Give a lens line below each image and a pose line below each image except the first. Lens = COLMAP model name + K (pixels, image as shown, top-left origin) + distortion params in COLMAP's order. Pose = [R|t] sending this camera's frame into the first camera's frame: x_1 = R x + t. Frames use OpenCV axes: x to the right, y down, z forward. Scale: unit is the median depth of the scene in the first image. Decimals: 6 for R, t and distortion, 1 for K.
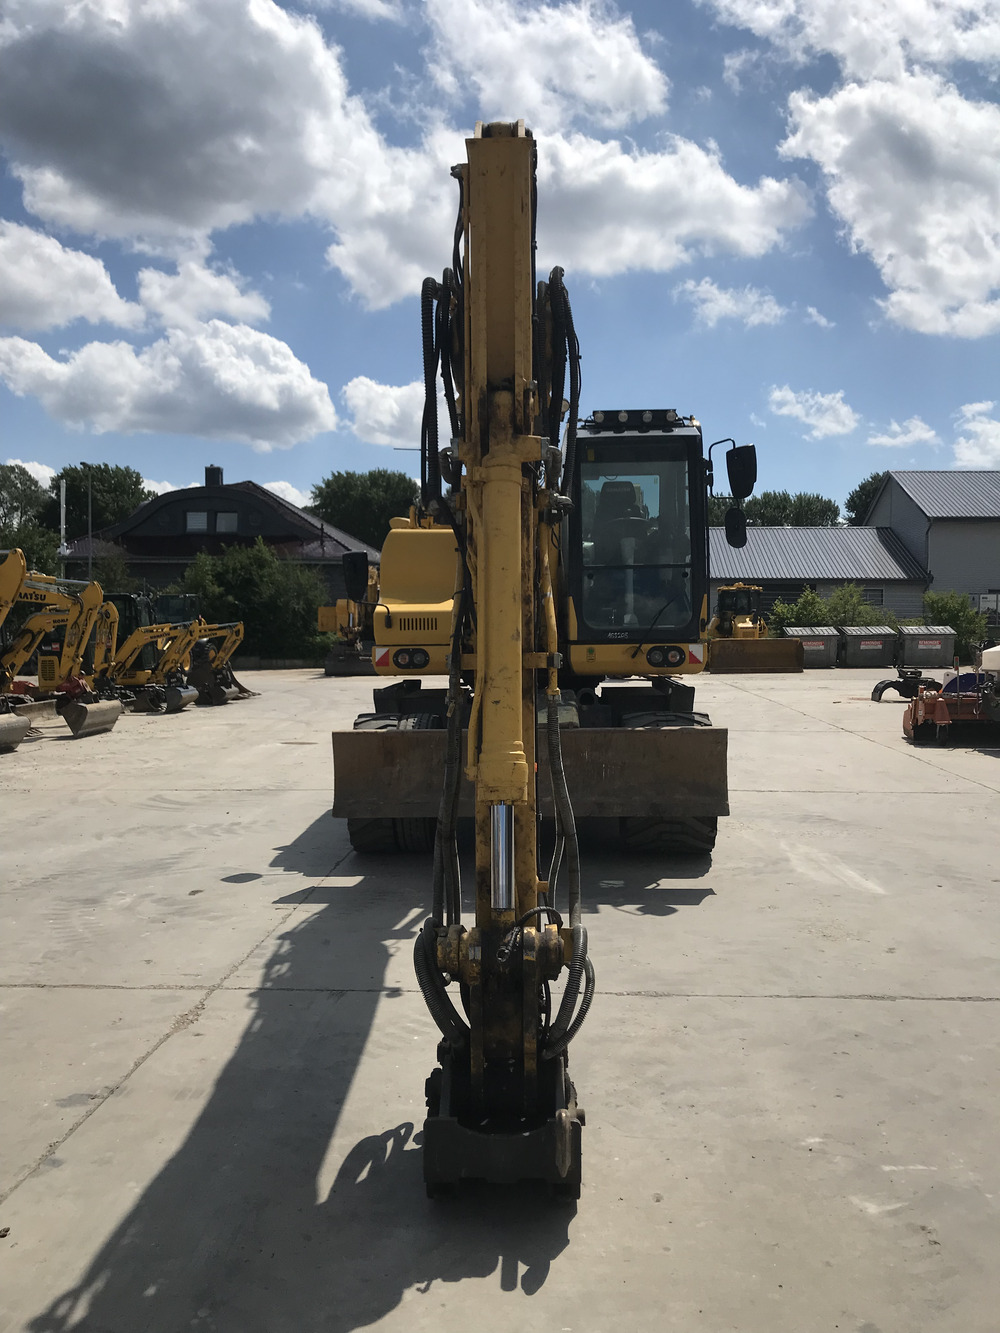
lens RADIAL K [[1096.6, 0, 509.5], [0, 1096.6, 654.3], [0, 0, 1]] dist [0.028109, -0.021590]
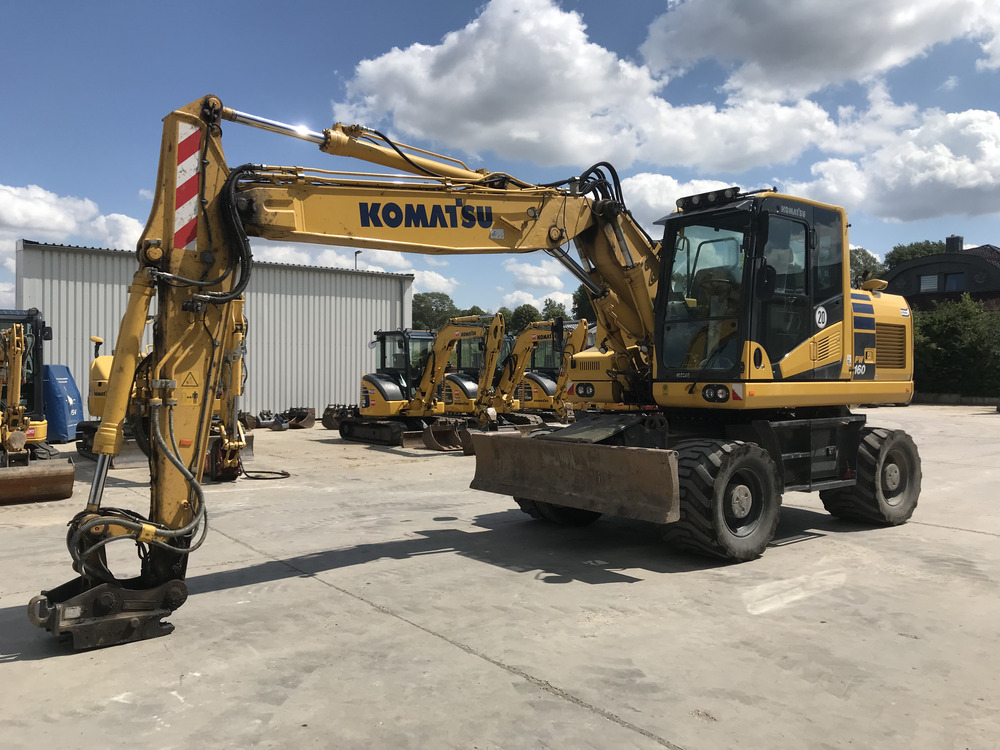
lens RADIAL K [[822.7, 0, 508.7], [0, 822.7, 374.6], [0, 0, 1]] dist [0.028109, -0.021590]
pose [[0.656554, 0.014918, -0.754132, 0.762844], [-0.027635, 0.999609, -0.004285, -0.009747], [0.753773, 0.023654, 0.656709, 0.263050]]
